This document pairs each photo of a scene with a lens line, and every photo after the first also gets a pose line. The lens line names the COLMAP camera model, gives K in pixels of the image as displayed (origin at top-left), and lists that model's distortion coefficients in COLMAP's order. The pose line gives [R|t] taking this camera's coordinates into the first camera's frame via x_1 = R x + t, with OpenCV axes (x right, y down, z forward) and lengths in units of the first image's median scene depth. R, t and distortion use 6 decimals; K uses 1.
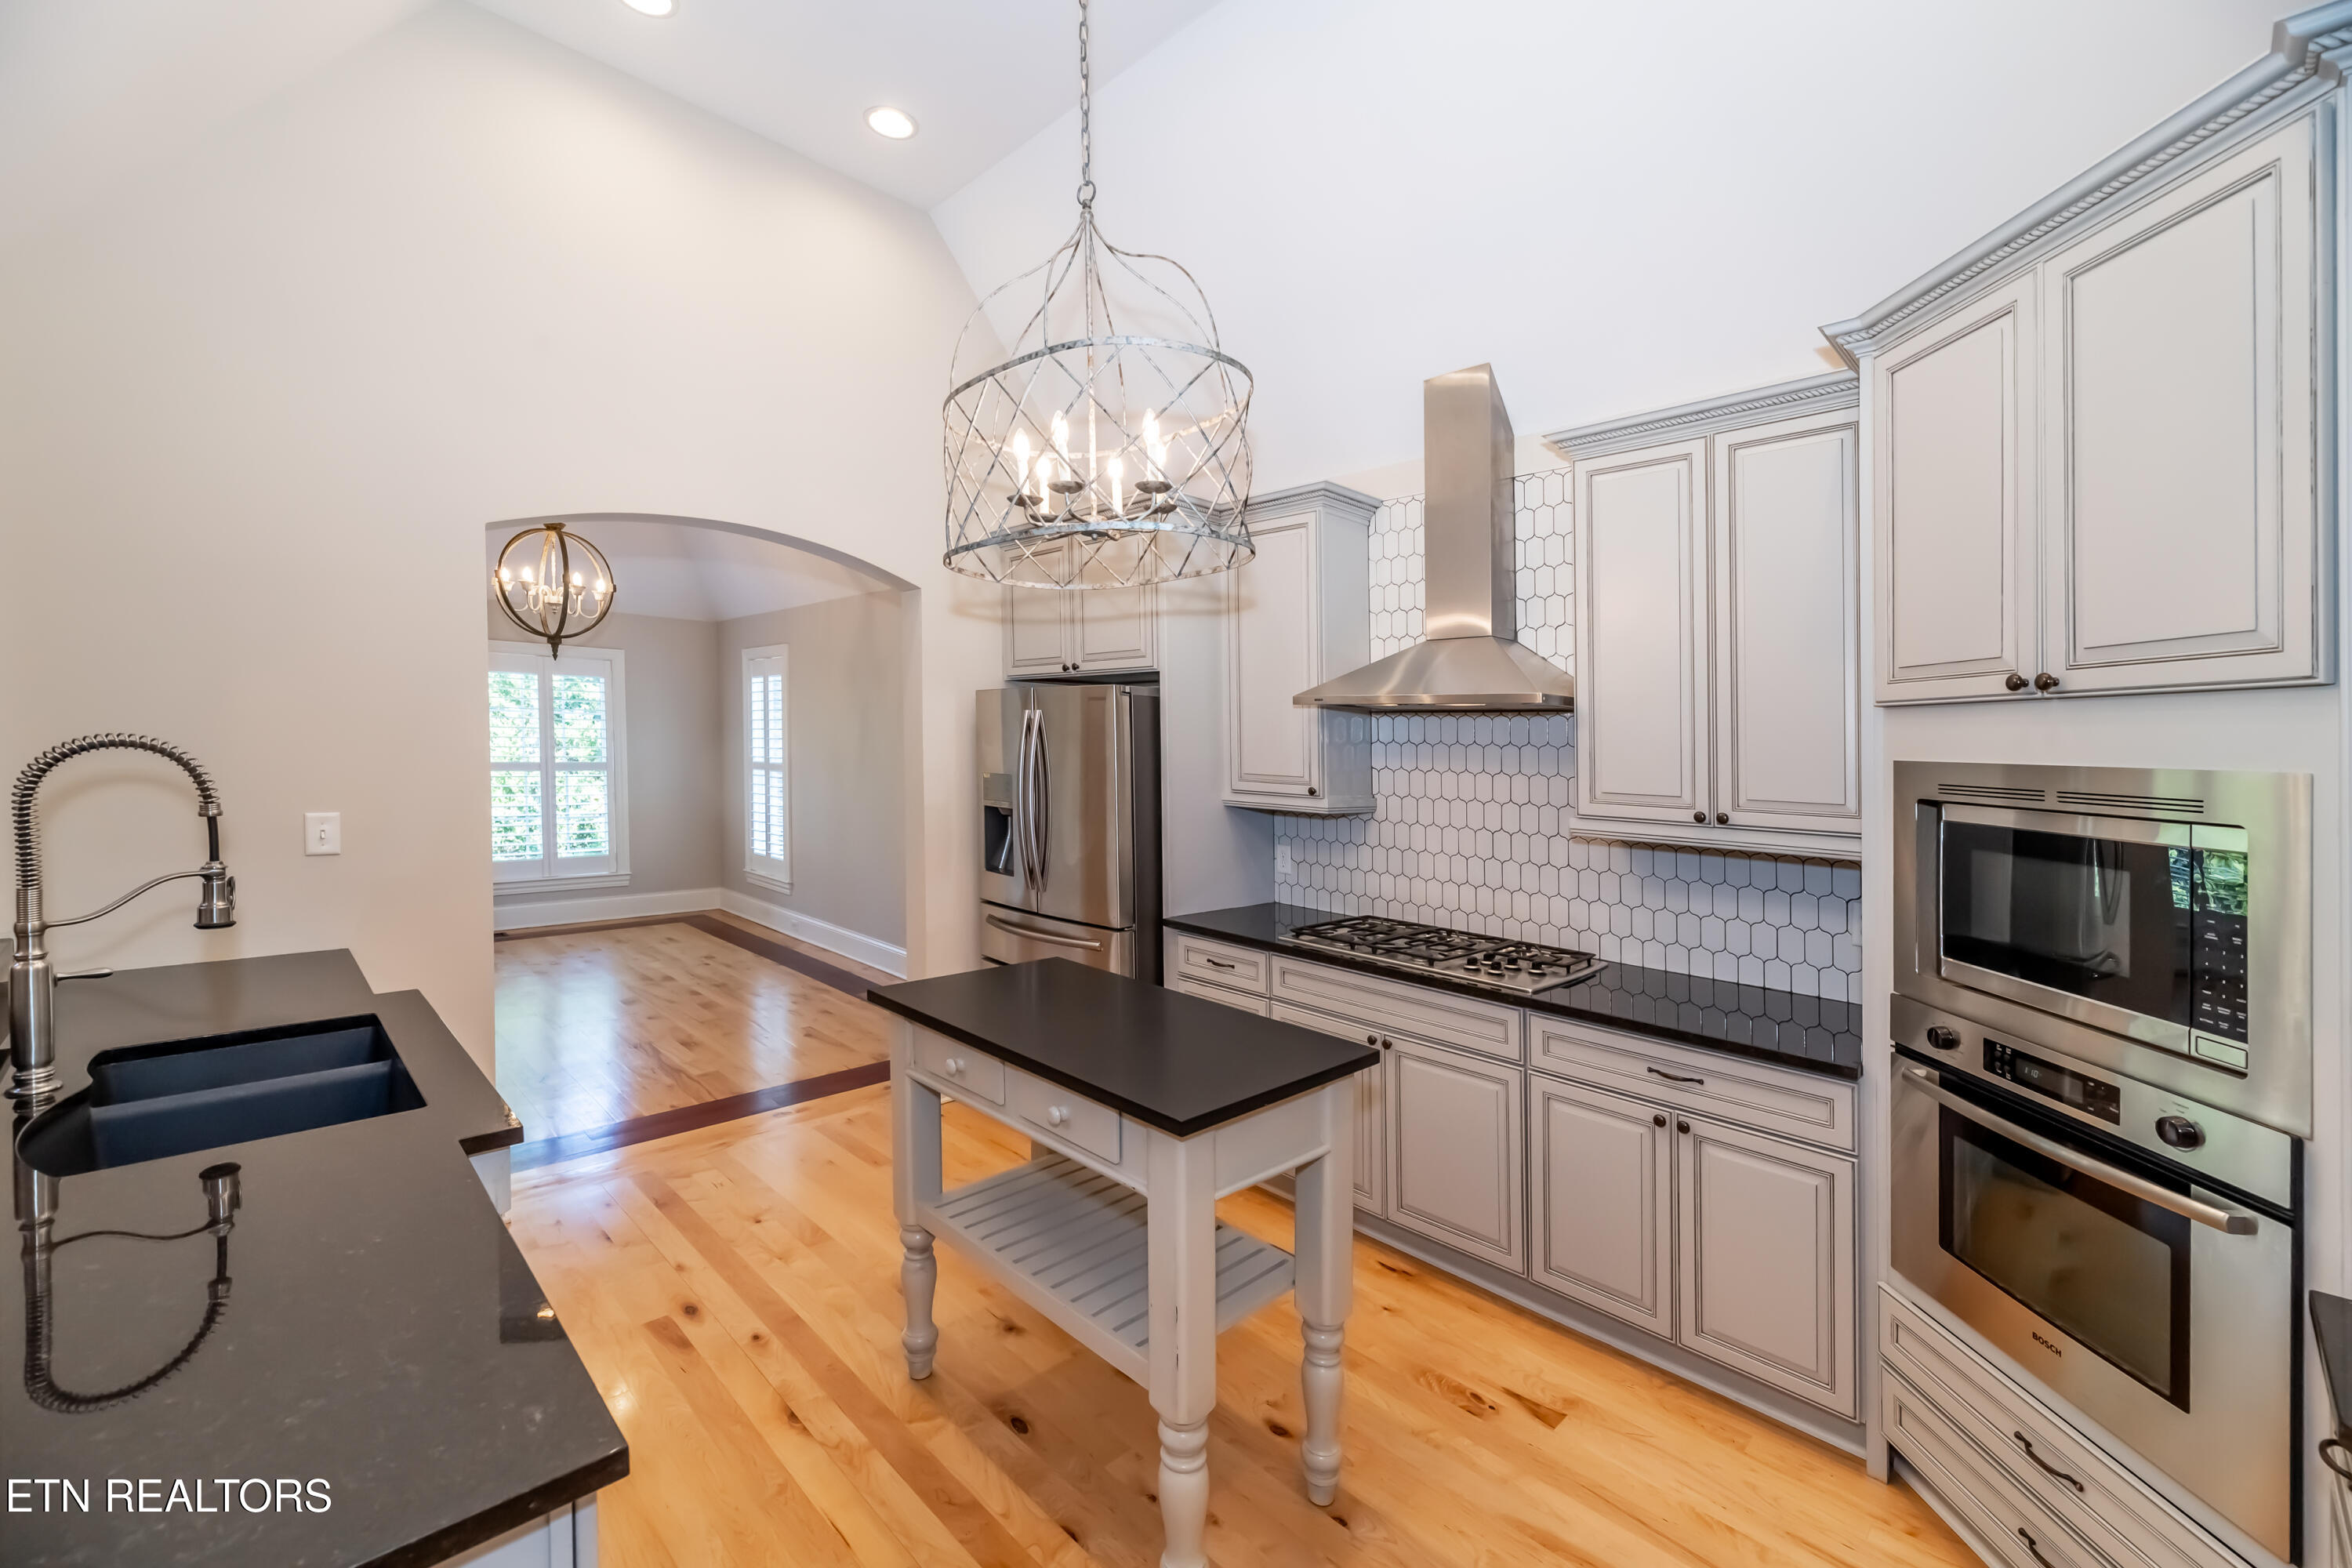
lens RADIAL K [[963.0, 0, 1149.9], [0, 963.0, 754.4], [0, 0, 1]] dist [-0.000967, 0.000703]
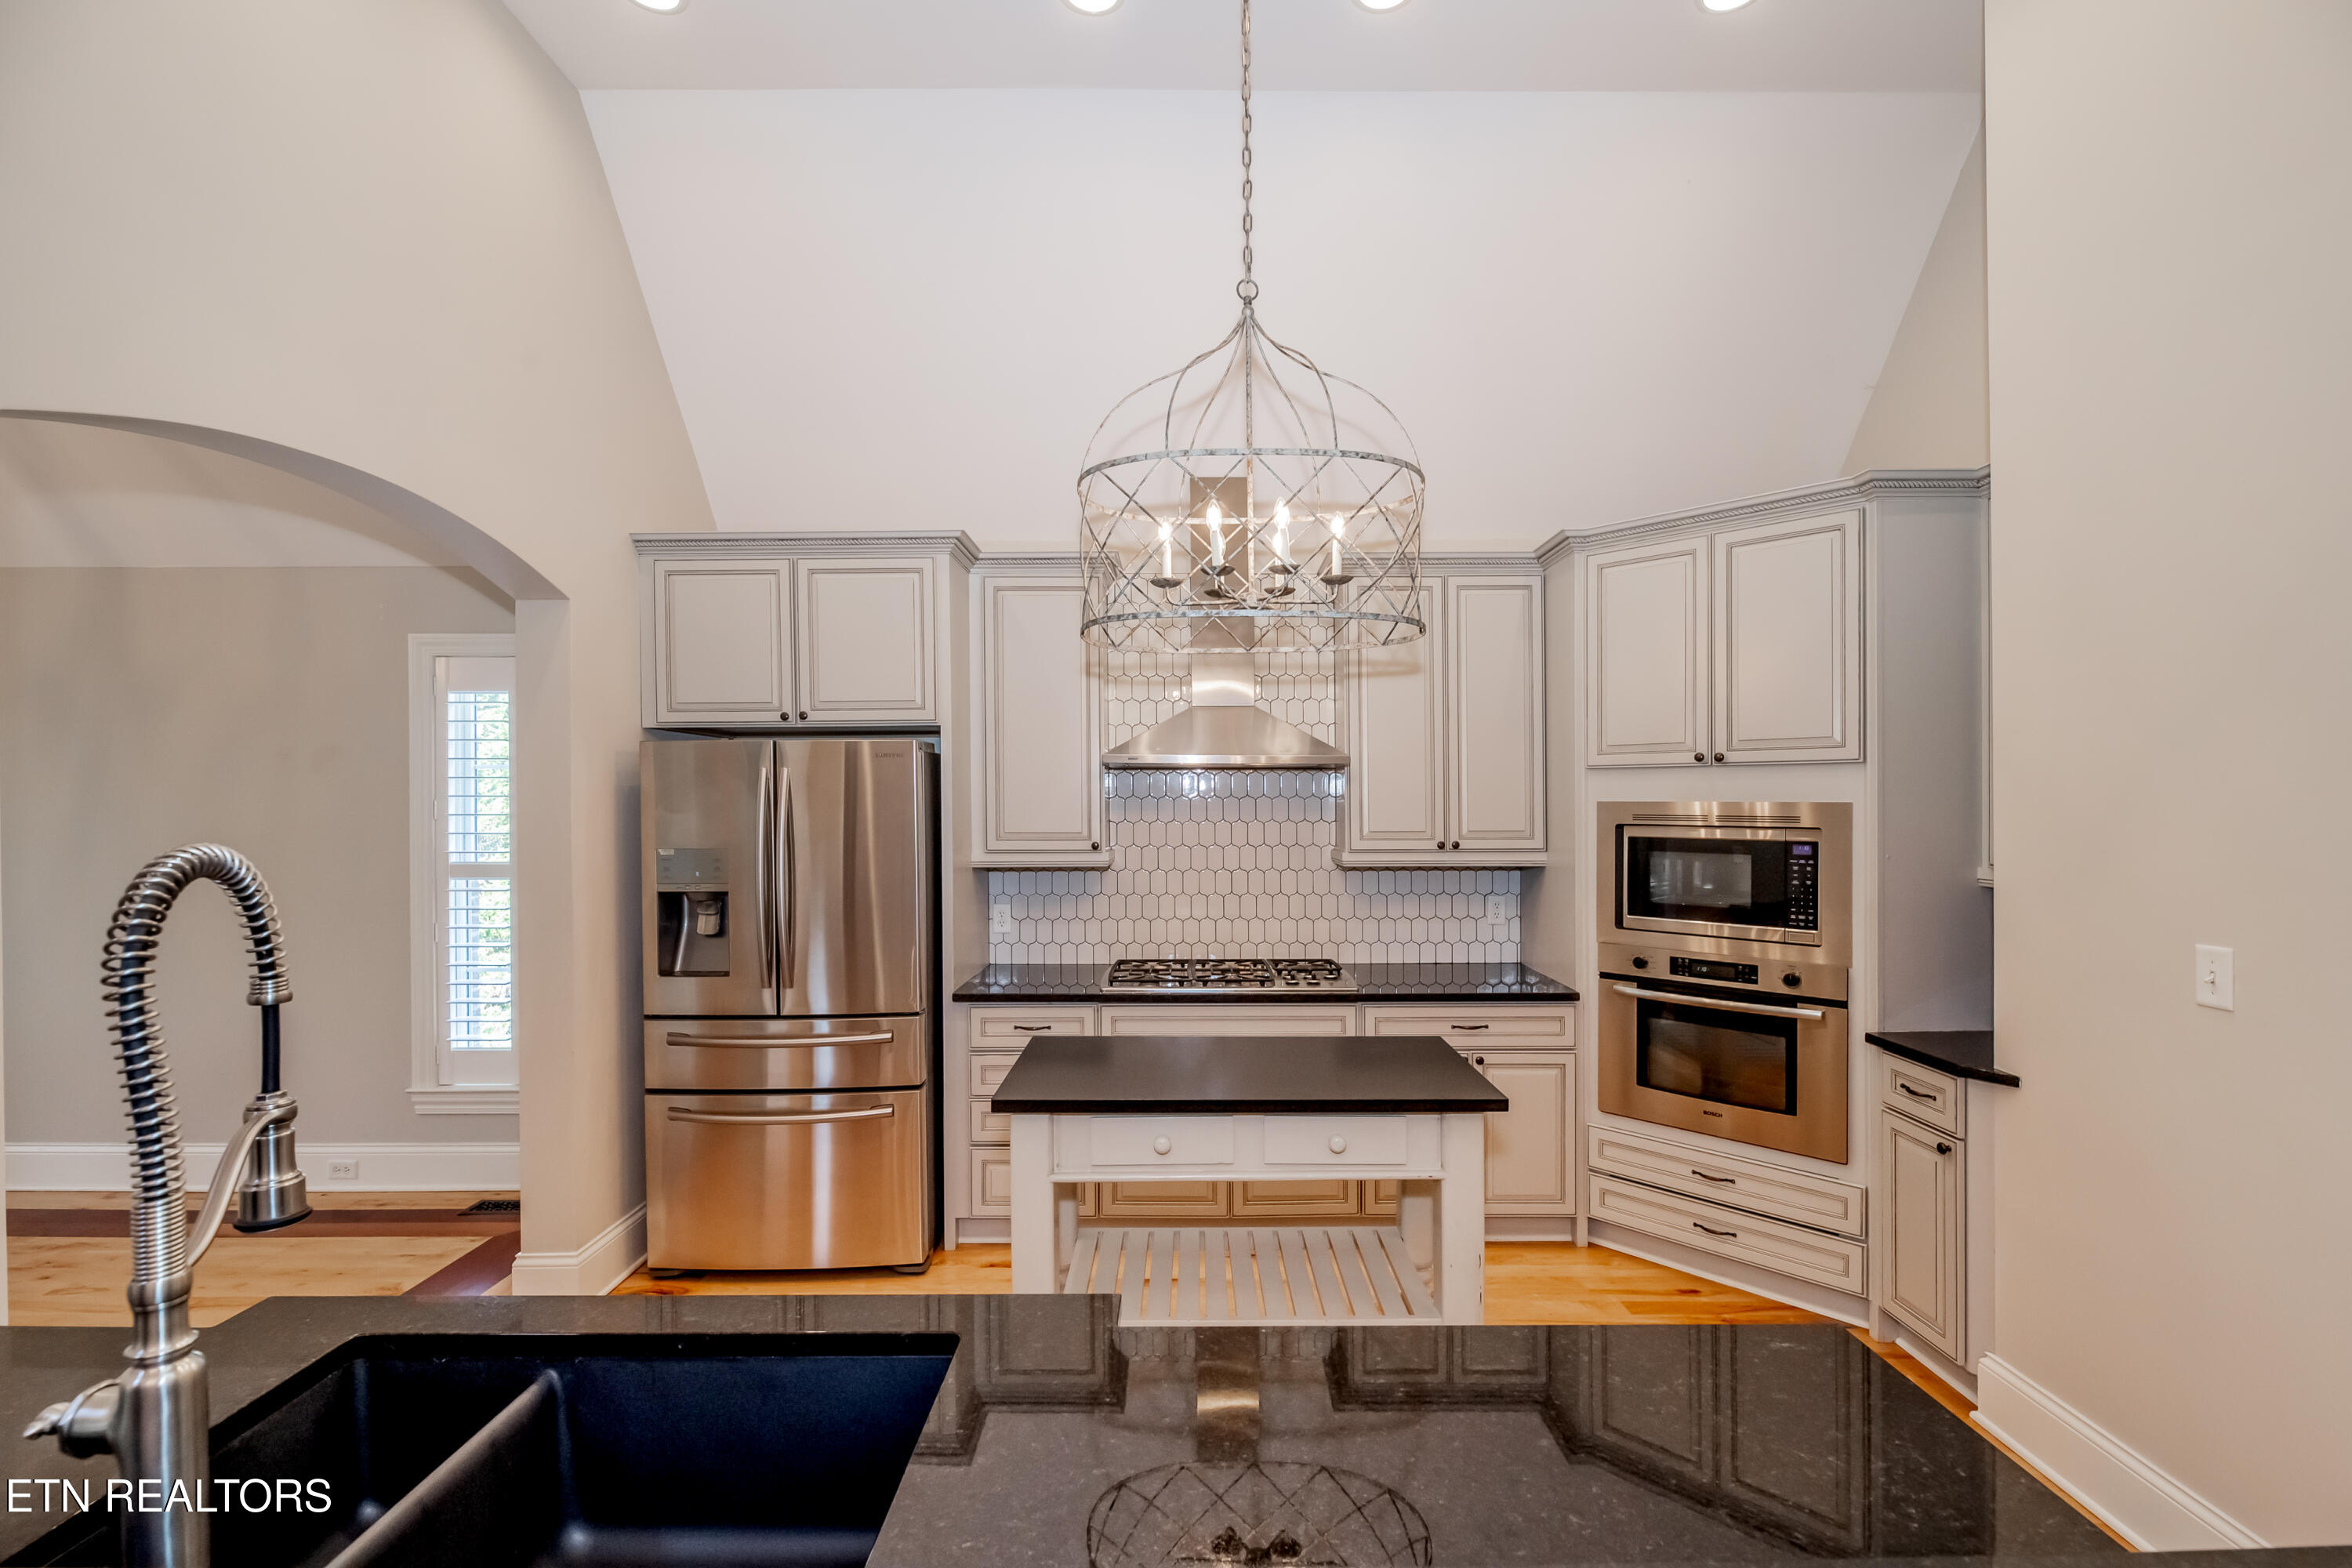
lens RADIAL K [[1040.4, 0, 1161.1], [0, 1040.4, 789.7], [0, 0, 1]] dist [0.001862, -0.000140]
pose [[0.697279, -0.018734, 0.716555, -0.953061], [0.028914, 0.999580, -0.002003, -0.029263], [-0.716216, 0.022115, 0.697528, 0.270368]]
